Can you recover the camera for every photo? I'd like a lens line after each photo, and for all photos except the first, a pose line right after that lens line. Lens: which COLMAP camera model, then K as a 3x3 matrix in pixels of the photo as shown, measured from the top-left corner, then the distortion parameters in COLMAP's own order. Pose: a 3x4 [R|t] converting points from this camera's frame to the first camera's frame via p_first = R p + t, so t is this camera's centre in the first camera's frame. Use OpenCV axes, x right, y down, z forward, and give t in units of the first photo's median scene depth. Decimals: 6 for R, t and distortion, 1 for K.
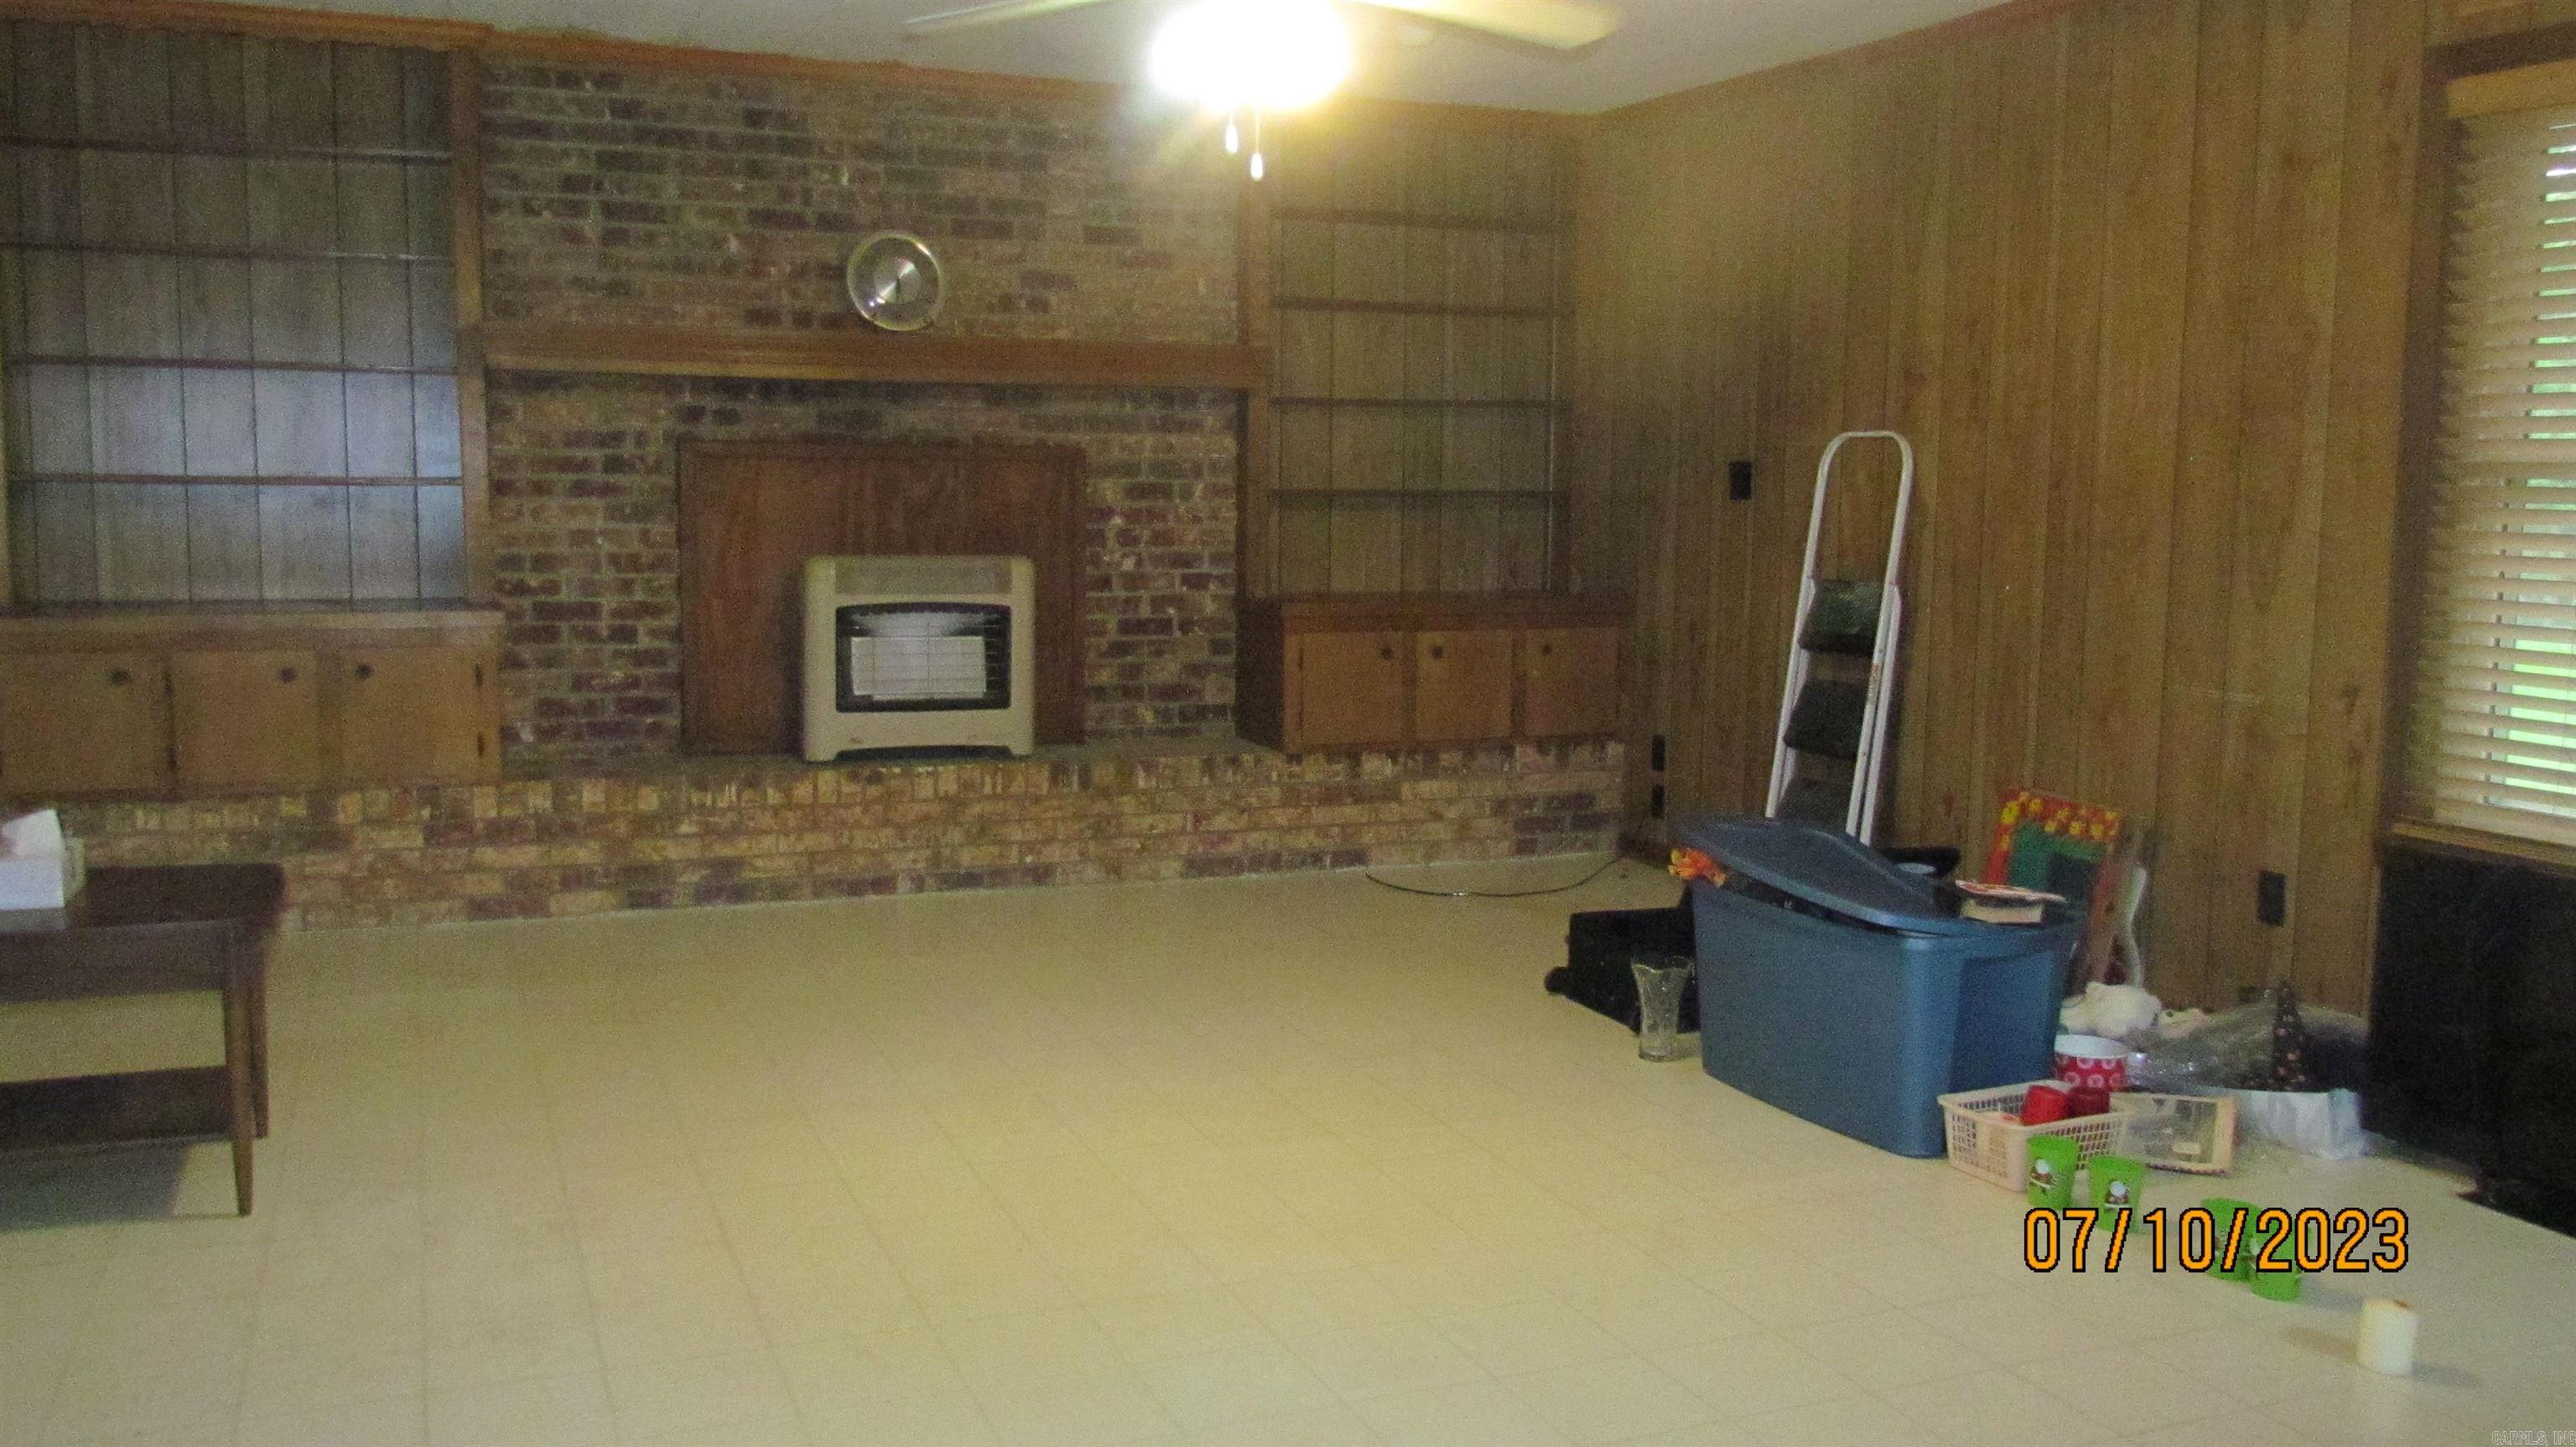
lens RADIAL K [[2128.4, 0, 1297.4], [0, 2128.4, 726.2], [0, 0, 1]] dist [-0.032215, 0.032965]
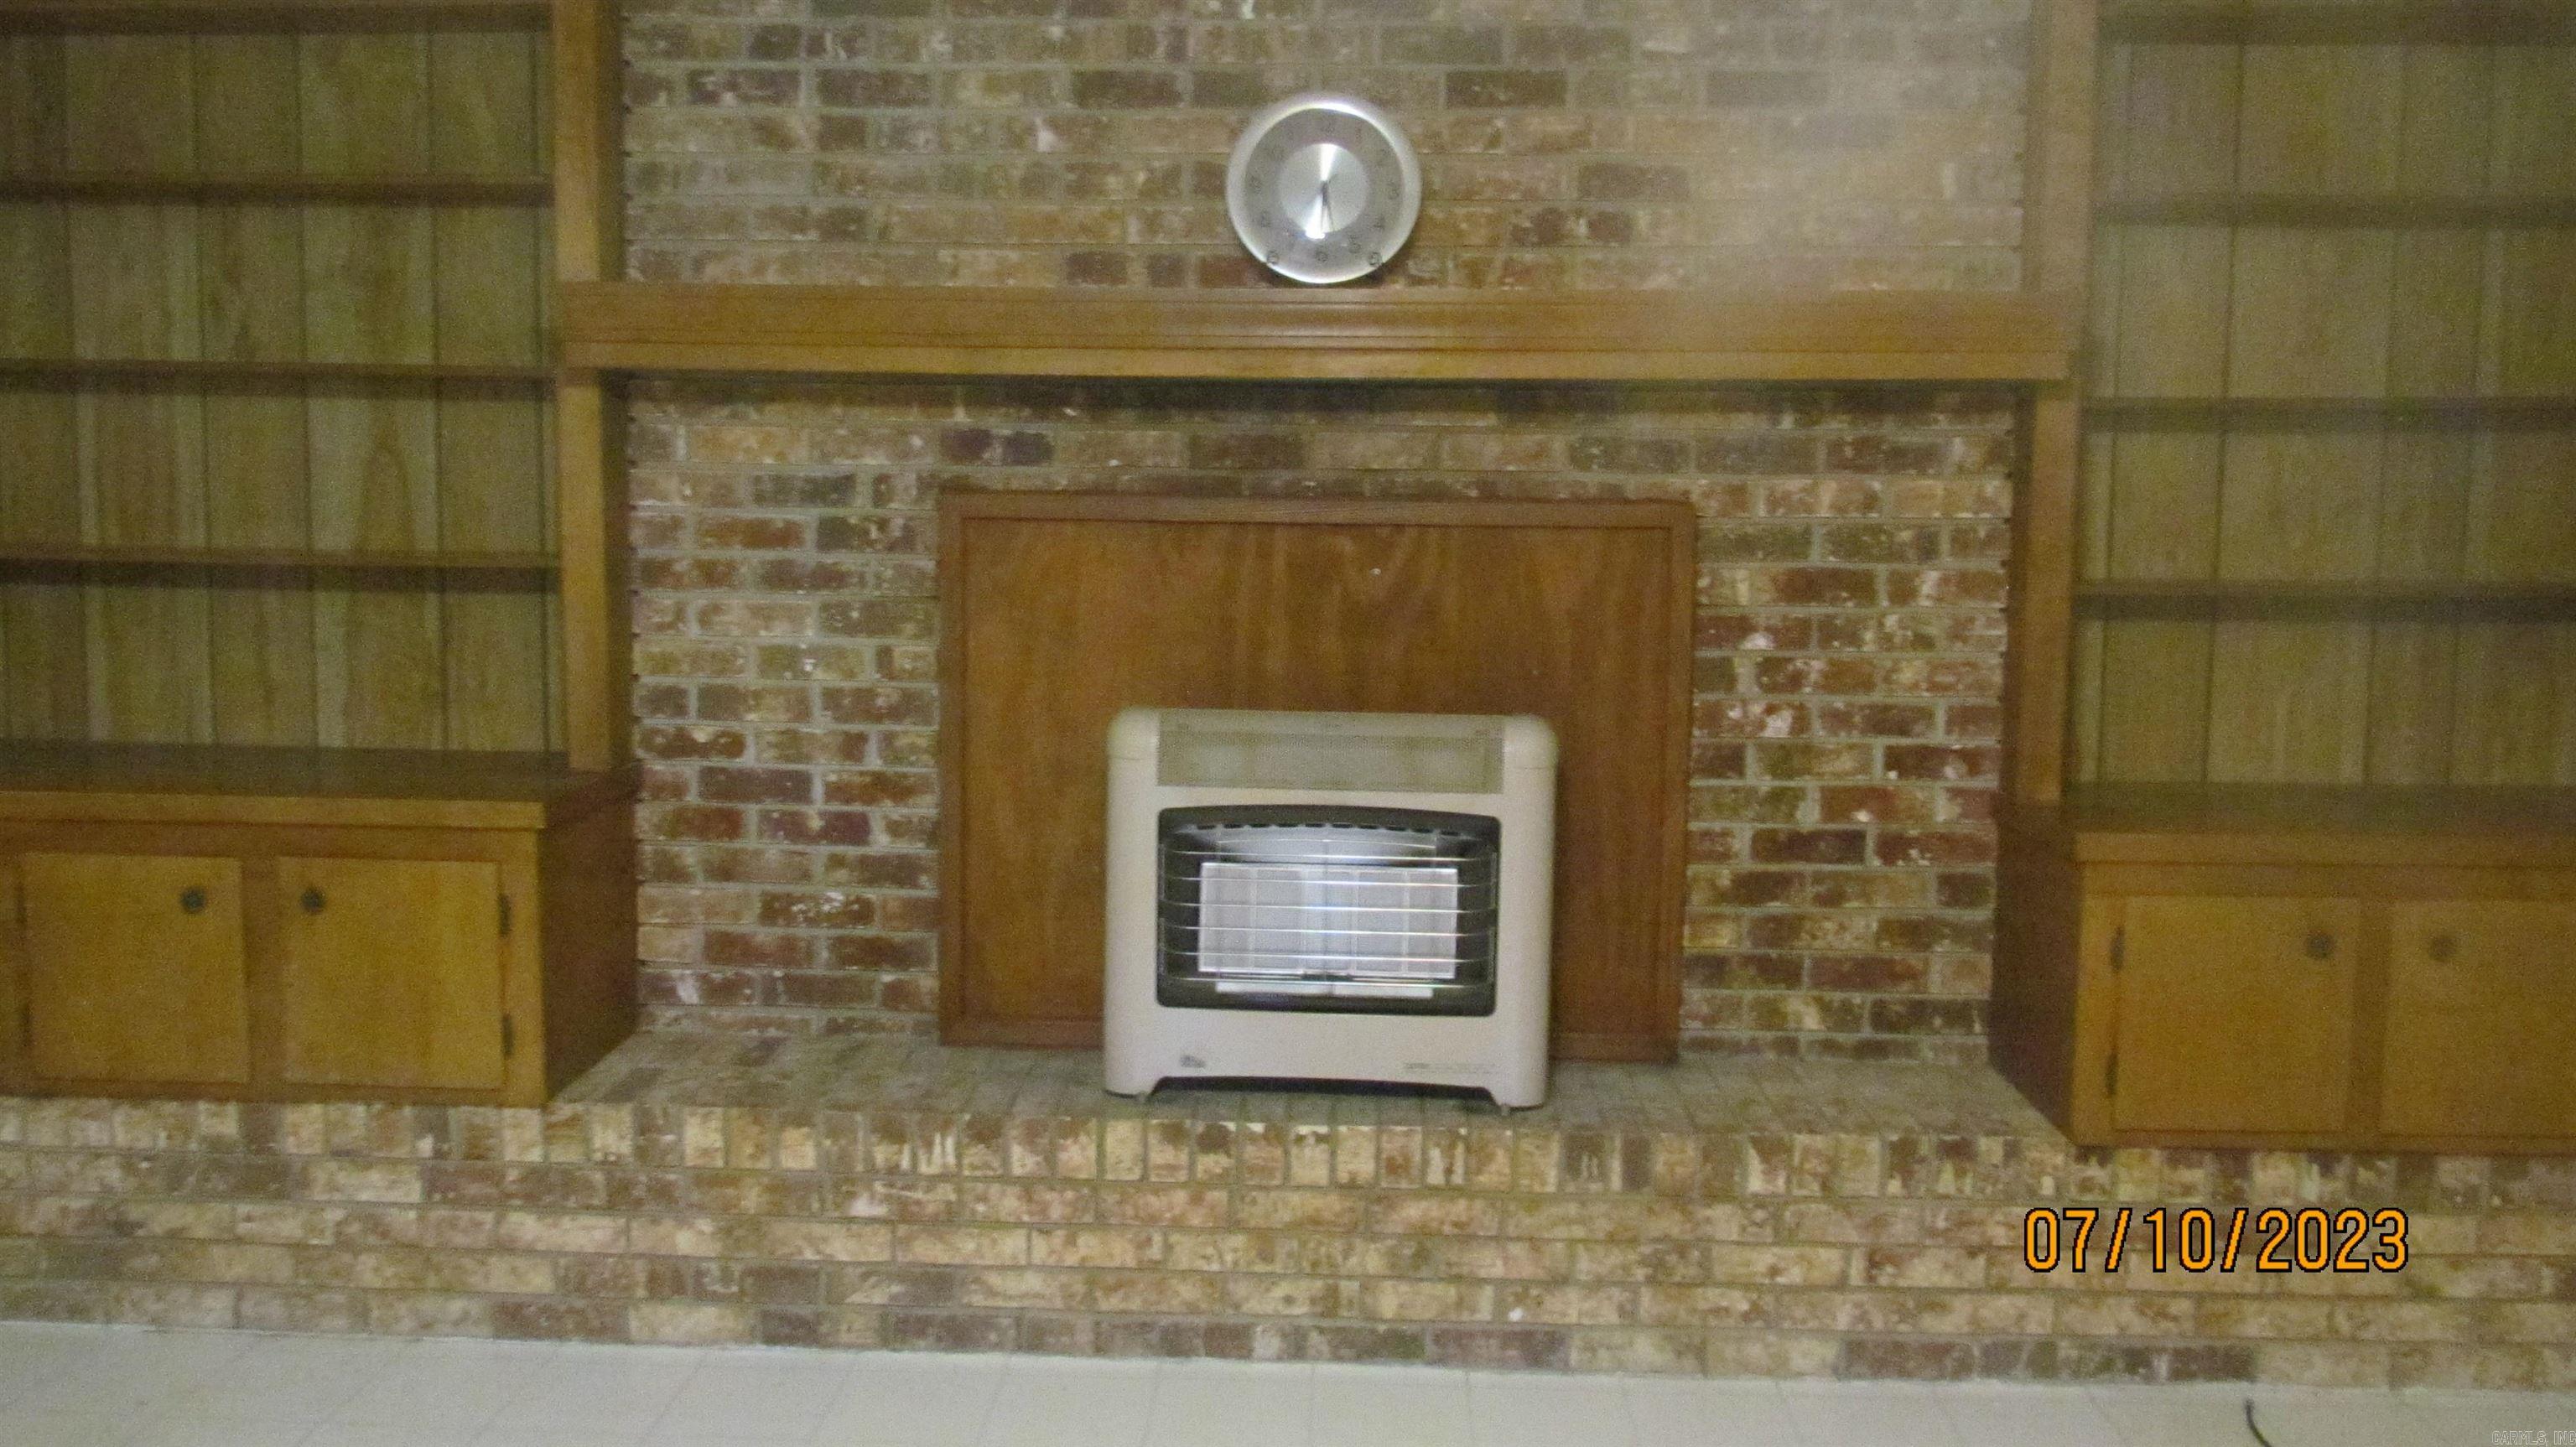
lens RADIAL K [[2128.4, 0, 1282.3], [0, 2128.4, 737.5], [0, 0, 1]] dist [-0.032215, 0.032965]
pose [[0.910654, 0.043271, -0.410897, 0.025054], [-0.049641, 0.998755, -0.004838, -0.069934], [0.410176, 0.024803, 0.911669, 0.516059]]
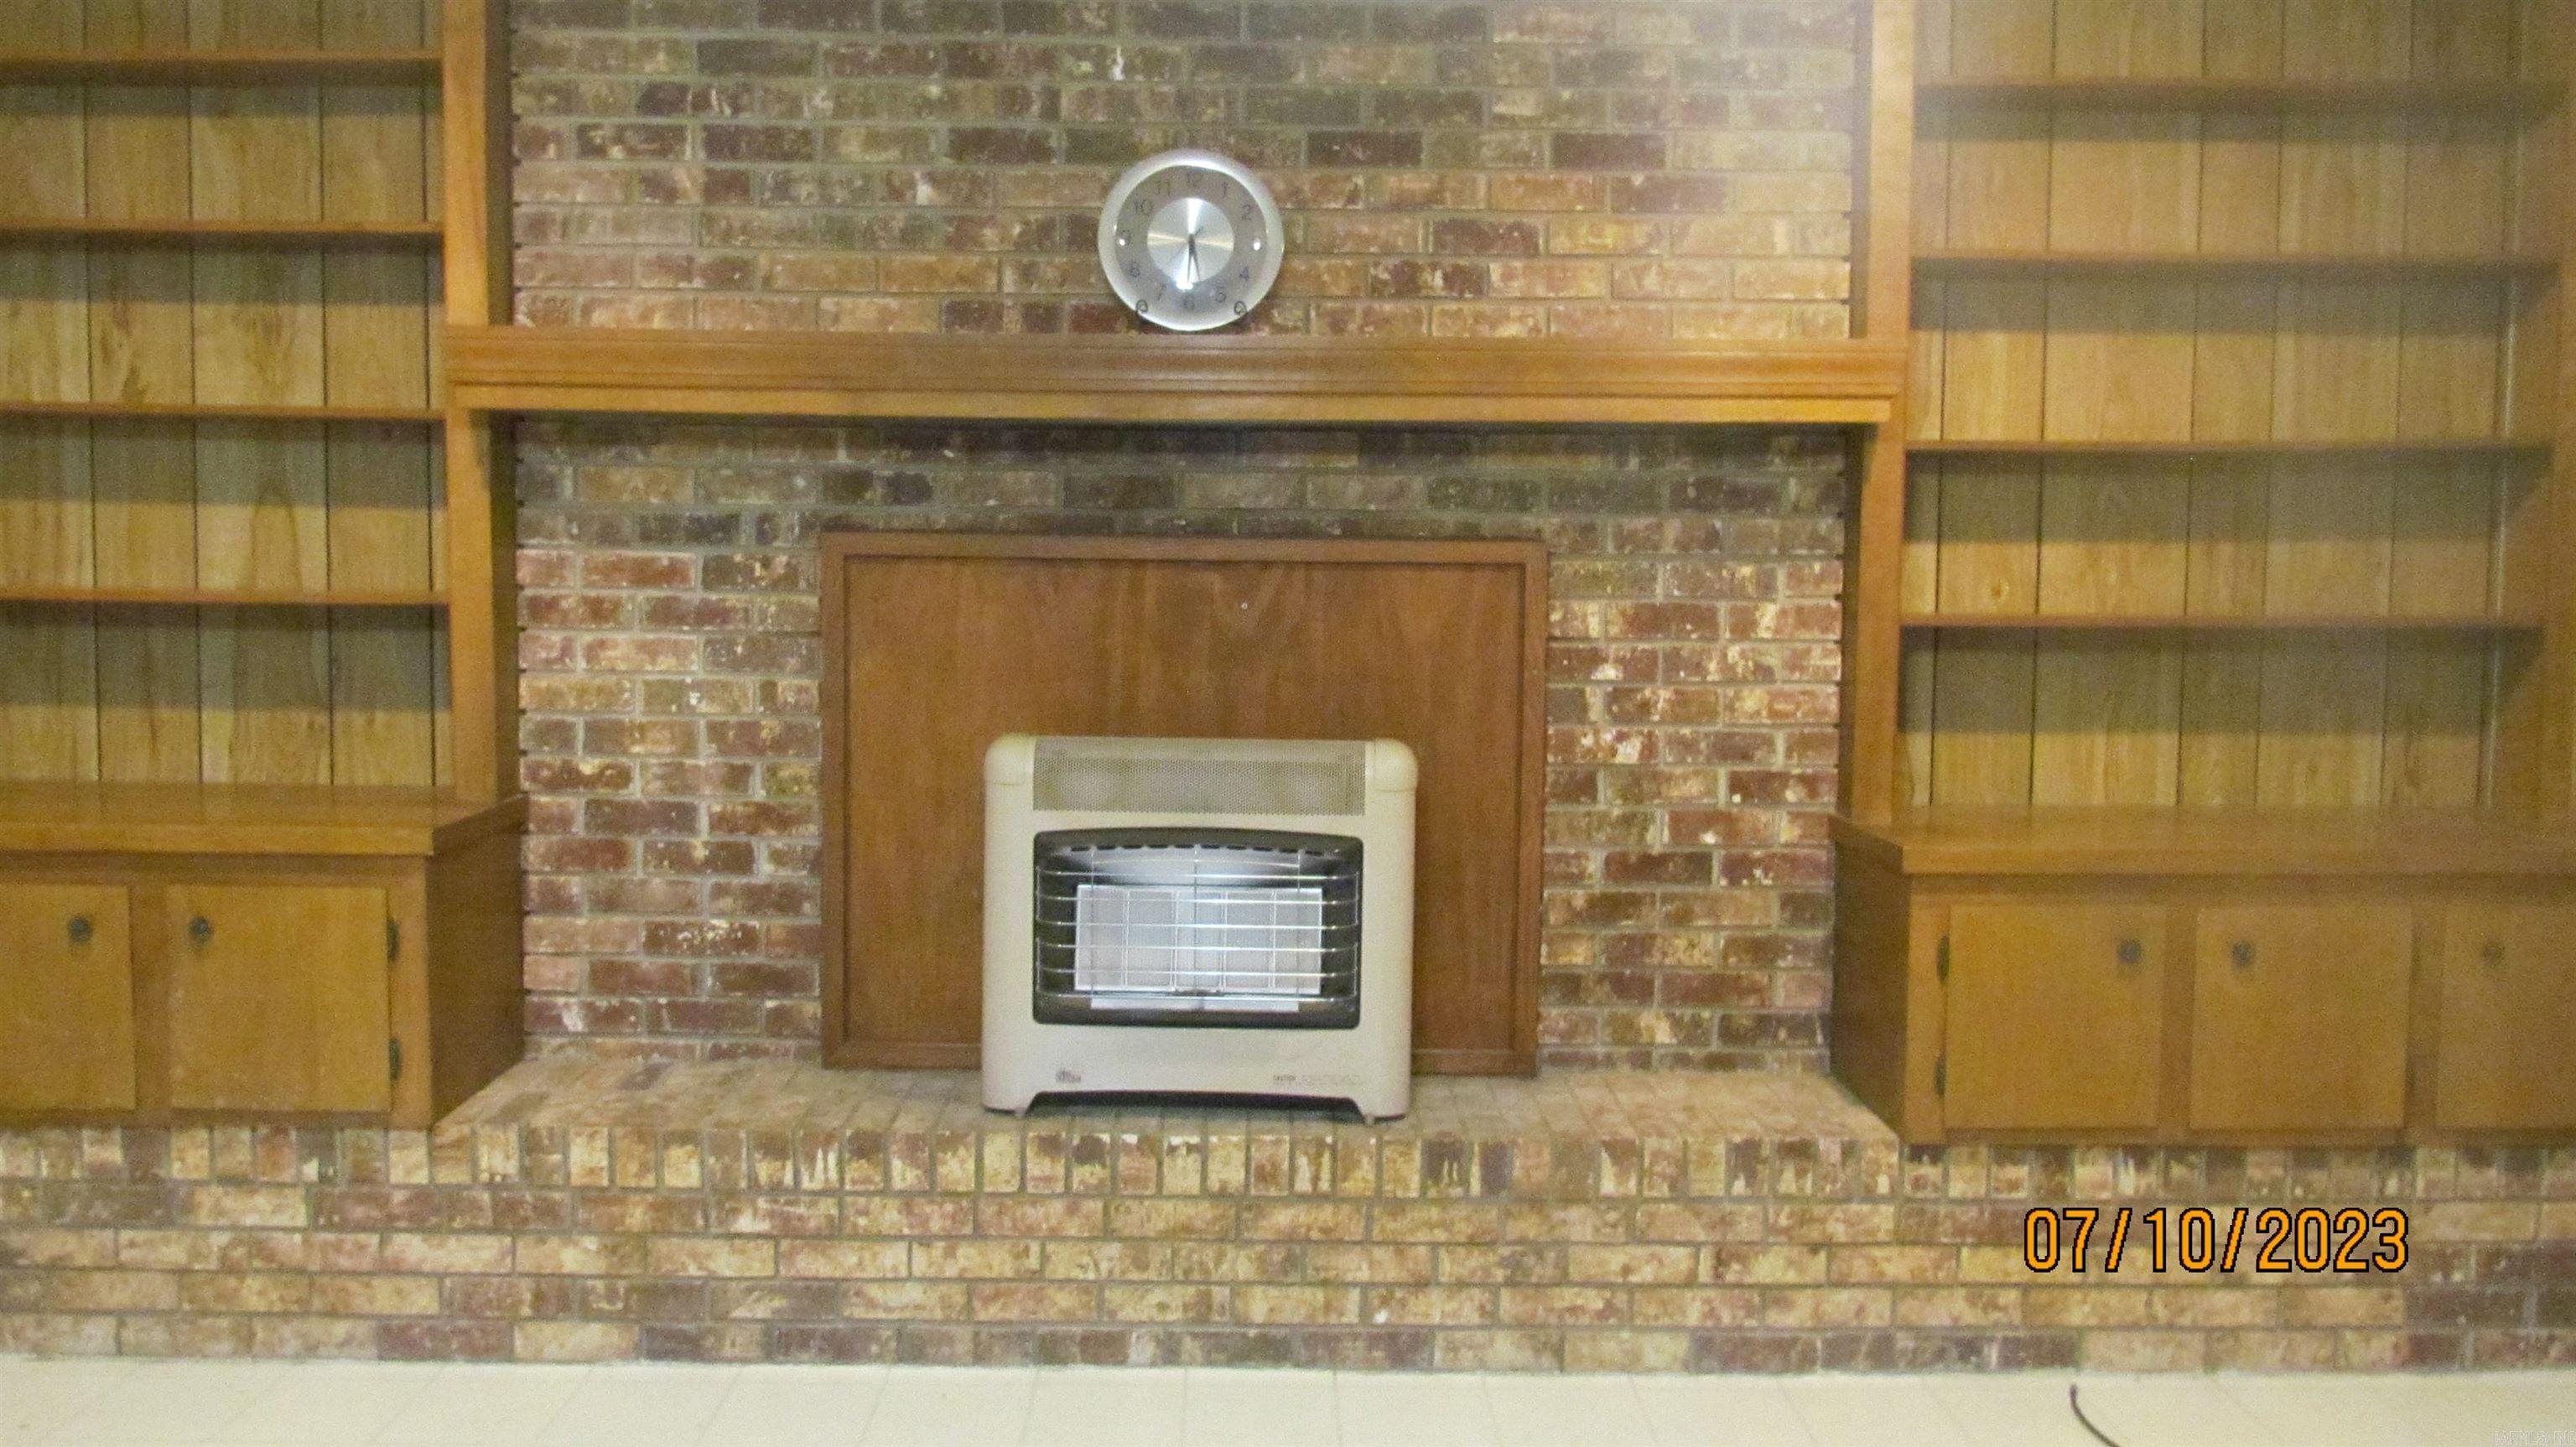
lens RADIAL K [[2128.4, 0, 1281.4], [0, 2128.4, 741.5], [0, 0, 1]] dist [-0.032215, 0.032965]
pose [[0.930350, 0.026026, -0.365748, 0.039545], [-0.042645, 0.998389, -0.037433, -0.059230], [0.364184, 0.050423, 0.929961, 0.498135]]
